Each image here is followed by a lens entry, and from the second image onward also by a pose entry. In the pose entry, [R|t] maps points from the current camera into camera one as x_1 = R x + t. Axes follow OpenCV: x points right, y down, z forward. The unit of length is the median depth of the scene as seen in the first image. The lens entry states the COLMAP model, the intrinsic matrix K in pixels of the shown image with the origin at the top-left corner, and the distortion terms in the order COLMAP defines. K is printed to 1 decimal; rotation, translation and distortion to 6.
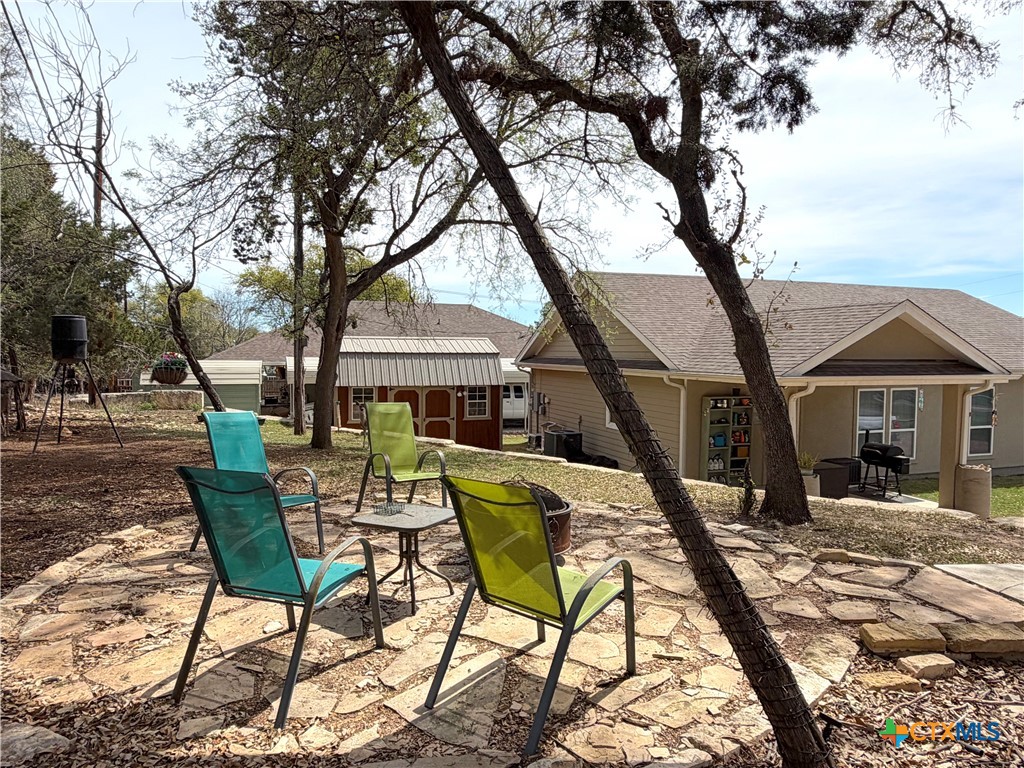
lens RADIAL K [[655.1, 0, 512.5], [0, 655.1, 385.7], [0, 0, 1]] dist [0.000271, 0.000048]
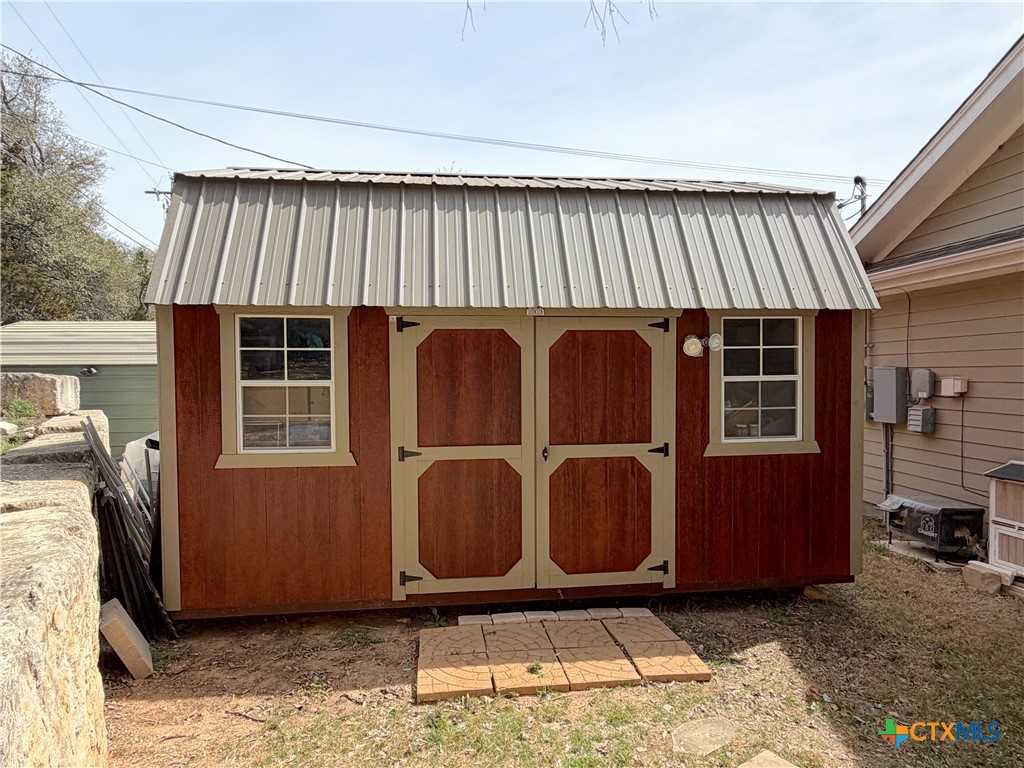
lens RADIAL K [[625.5, 0, 514.0], [0, 625.5, 381.5], [0, 0, 1]] dist [-0.001185, -0.000039]
pose [[0.973288, -0.011502, -0.229298, -0.091584], [0.002483, 0.999213, -0.039585, 0.034644], [0.229573, 0.037958, 0.972551, 0.764540]]
